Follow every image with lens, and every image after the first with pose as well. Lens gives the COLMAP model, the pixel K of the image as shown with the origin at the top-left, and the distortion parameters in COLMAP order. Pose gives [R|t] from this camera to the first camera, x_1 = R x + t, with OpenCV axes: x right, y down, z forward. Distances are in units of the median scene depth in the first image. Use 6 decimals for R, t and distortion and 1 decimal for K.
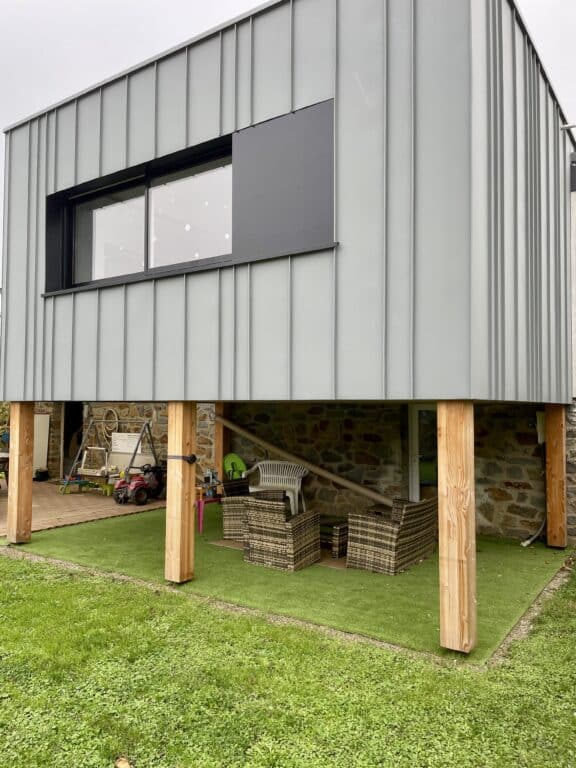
lens RADIAL K [[573.8, 0, 288.0], [0, 573.8, 384.0], [0, 0, 1]] dist [0.089931, -0.116057]
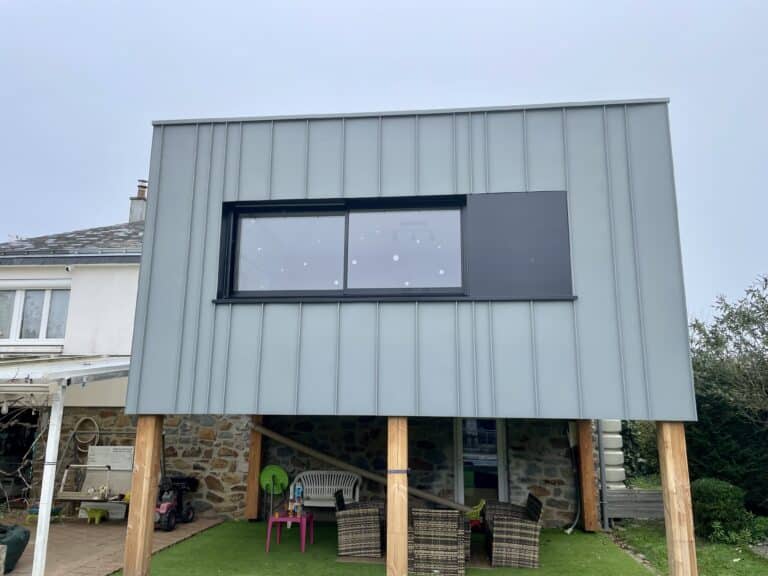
lens RADIAL K [[573.8, 0, 384.0], [0, 573.8, 288.0], [0, 0, 1]] dist [0.089931, -0.116057]
pose [[0.882873, 0.098652, 0.459132, -0.689964], [-0.023874, 0.985851, -0.165918, -0.025691], [-0.469004, 0.135523, 0.872736, 0.039925]]
